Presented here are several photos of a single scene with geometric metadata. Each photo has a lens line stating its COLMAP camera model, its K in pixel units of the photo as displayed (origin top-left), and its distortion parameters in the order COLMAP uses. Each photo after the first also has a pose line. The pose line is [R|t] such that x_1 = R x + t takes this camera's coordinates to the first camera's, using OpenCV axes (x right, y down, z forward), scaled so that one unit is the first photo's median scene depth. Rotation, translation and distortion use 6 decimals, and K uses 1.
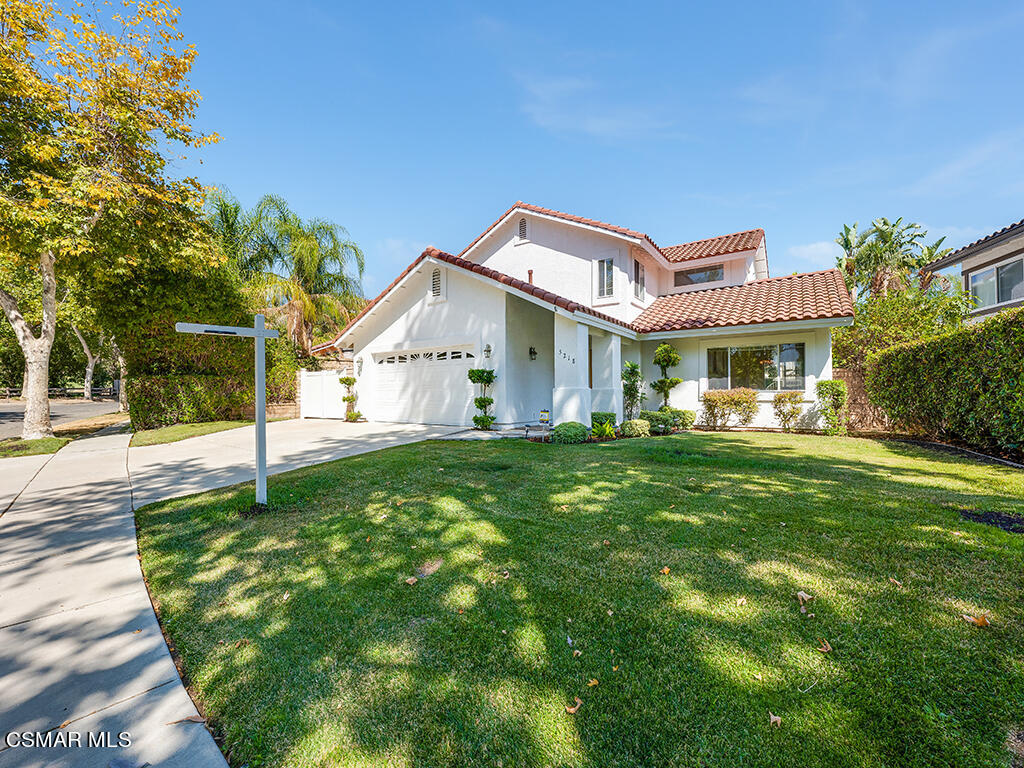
lens RADIAL K [[412.6, 0, 513.3], [0, 412.6, 379.3], [0, 0, 1]] dist [0.000642, 0.000008]
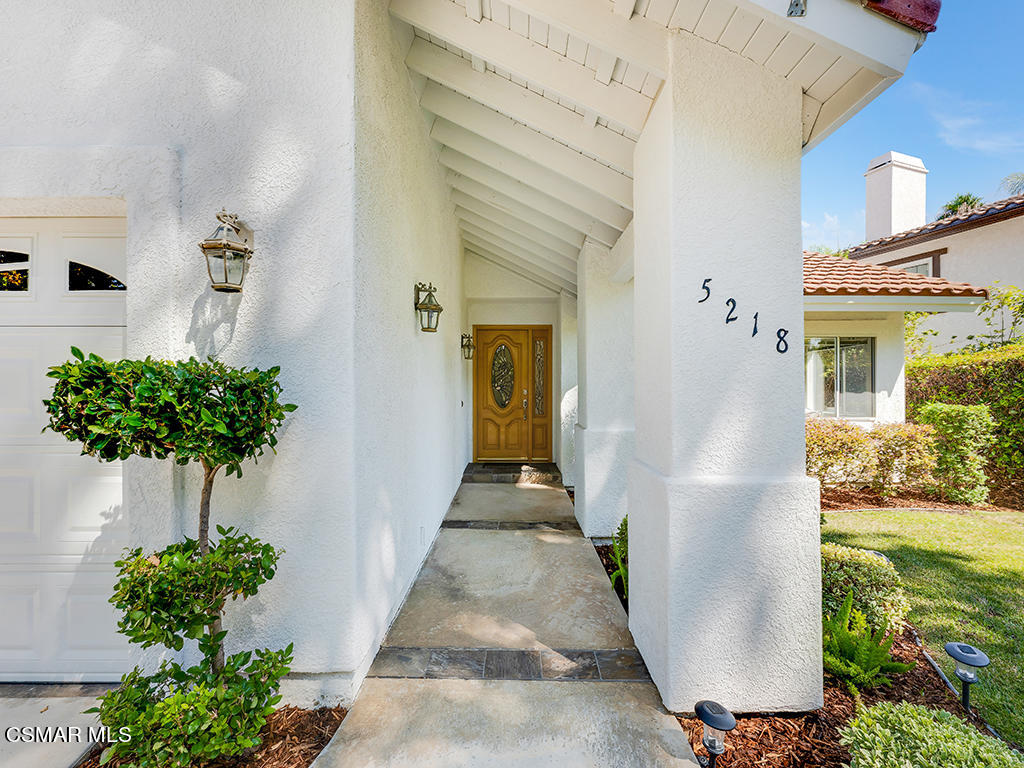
lens RADIAL K [[412.6, 0, 513.3], [0, 412.6, 379.3], [0, 0, 1]] dist [0.000642, 0.000008]
pose [[0.814489, 0.012191, 0.580051, -0.059372], [-0.022700, 0.999683, 0.010865, -0.019806], [-0.579735, -0.022016, 0.814508, 0.725762]]
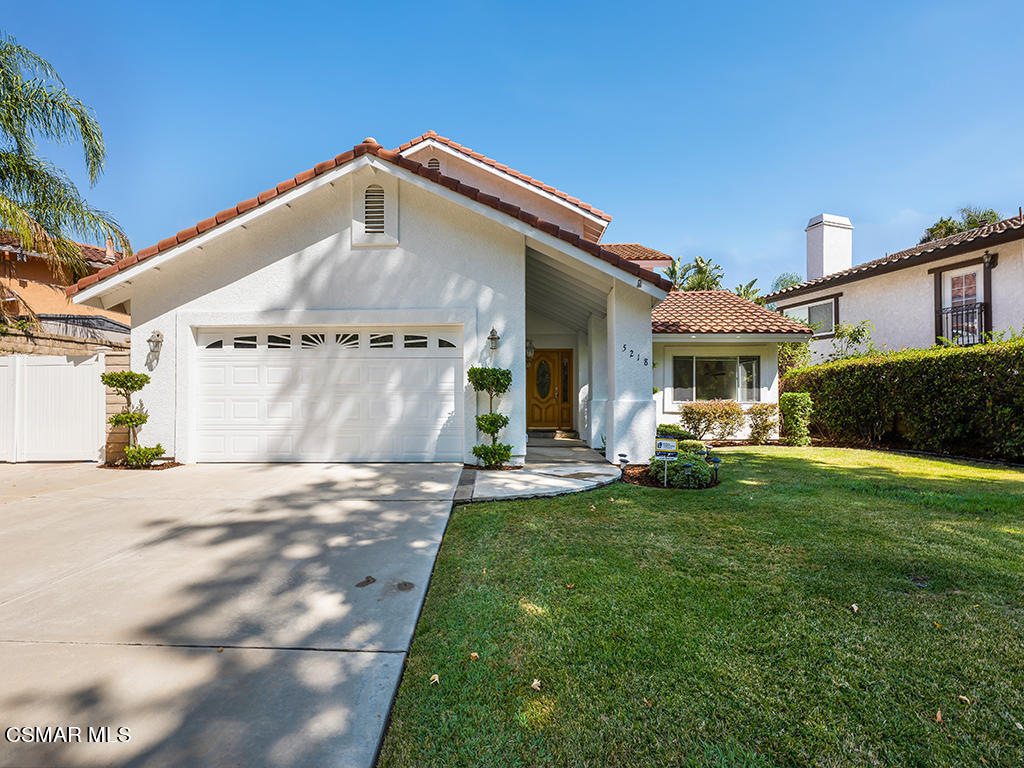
lens RADIAL K [[418.6, 0, 513.4], [0, 418.6, 388.6], [0, 0, 1]] dist [0.001918, 0.000297]
pose [[0.826938, 0.015667, 0.562076, -0.351244], [-0.021187, 0.999770, 0.003303, 0.003043], [-0.561895, -0.014640, 0.827079, 0.426479]]
